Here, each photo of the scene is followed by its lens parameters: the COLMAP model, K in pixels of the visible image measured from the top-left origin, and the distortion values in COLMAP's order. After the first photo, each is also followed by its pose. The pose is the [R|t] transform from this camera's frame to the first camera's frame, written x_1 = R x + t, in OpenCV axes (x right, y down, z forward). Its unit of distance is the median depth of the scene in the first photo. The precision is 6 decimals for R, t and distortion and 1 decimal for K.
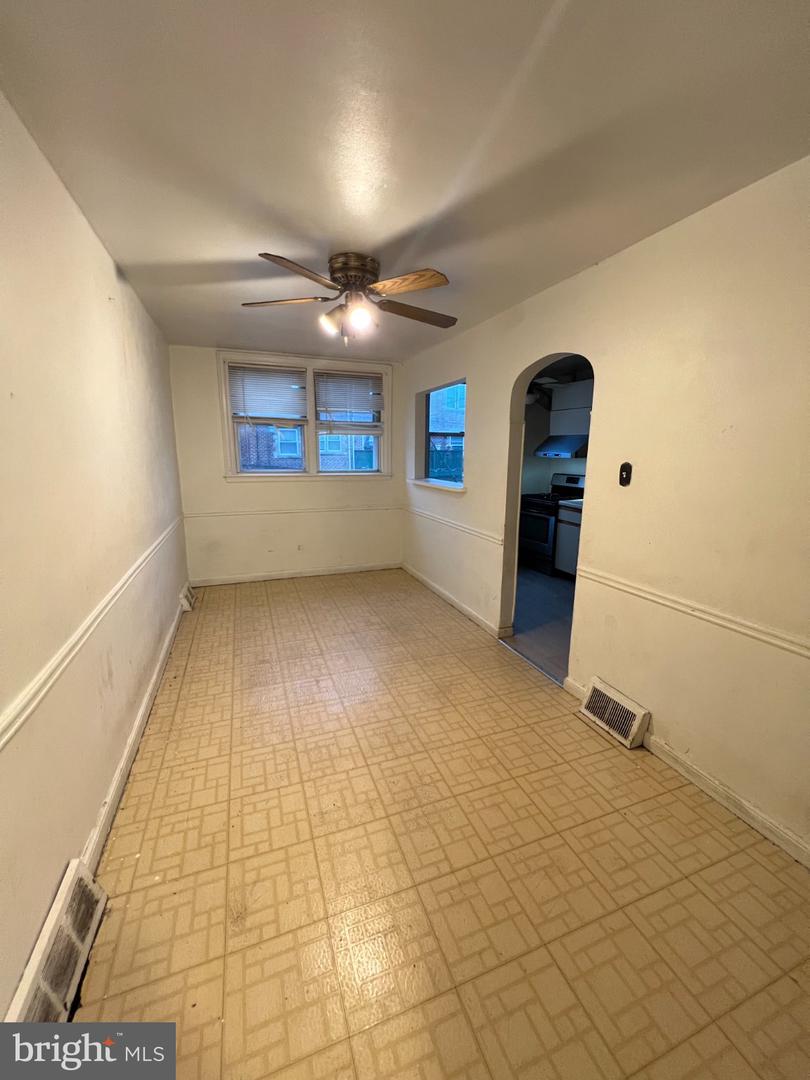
lens RADIAL K [[431.7, 0, 406.4], [0, 431.7, 535.5], [0, 0, 1]] dist [-0.003480, 0.000535]
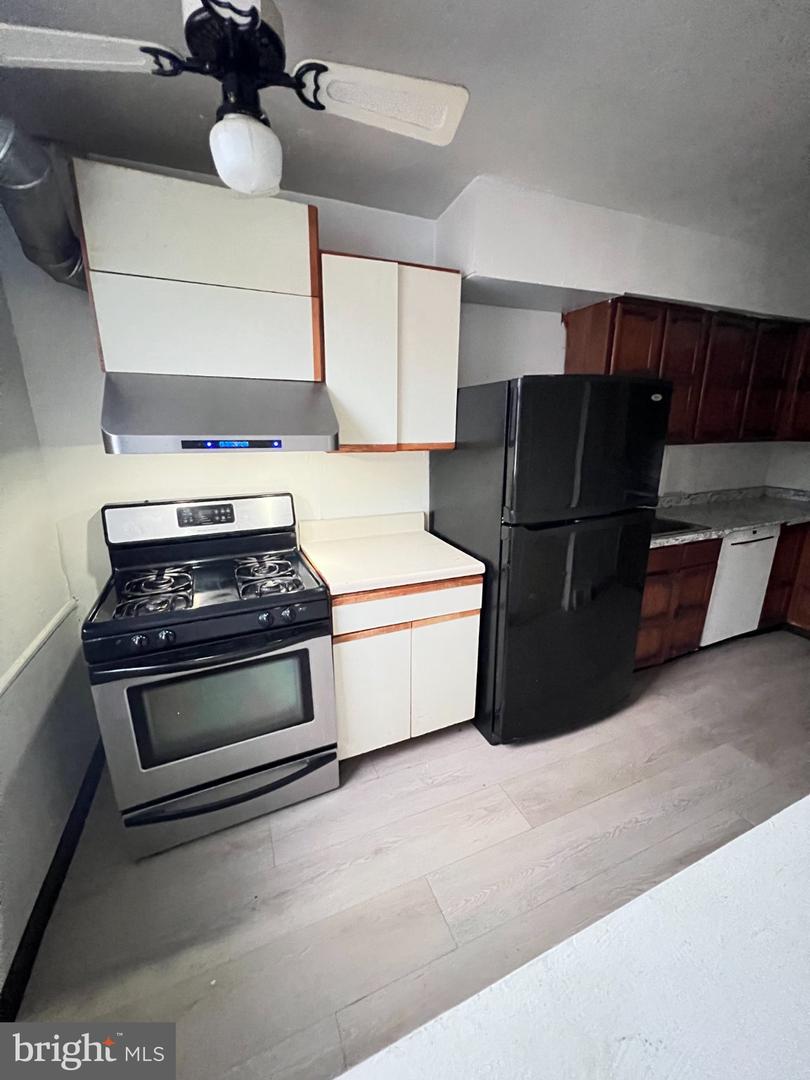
lens RADIAL K [[431.7, 0, 399.3], [0, 431.7, 536.5], [0, 0, 1]] dist [-0.003480, 0.000535]
pose [[-0.040059, -0.260690, 0.964591, 0.051829], [0.207486, 0.942153, 0.263243, -0.182686], [-0.977417, 0.210684, 0.016348, 0.917838]]
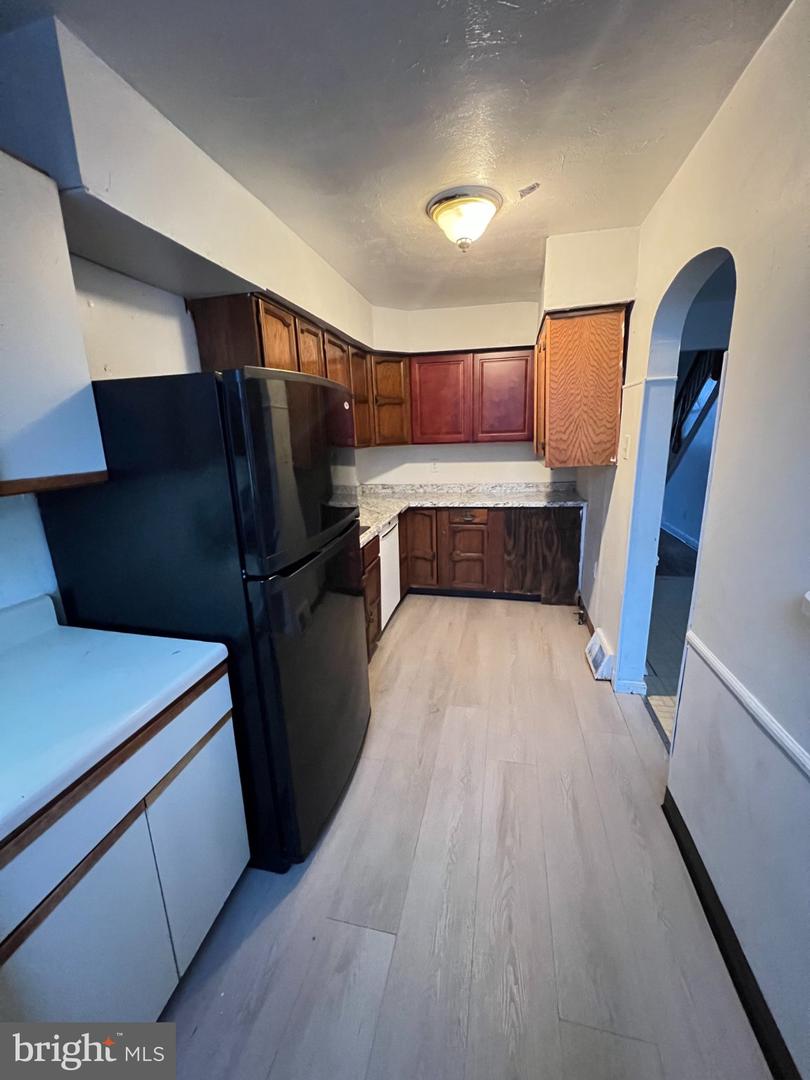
lens RADIAL K [[431.7, 0, 405.0], [0, 431.7, 537.7], [0, 0, 1]] dist [-0.003480, 0.000535]
pose [[-0.837006, -0.111881, 0.535633, 0.185344], [0.137541, 0.904430, 0.403843, -0.189455], [-0.529625, 0.411690, -0.741625, 0.960698]]
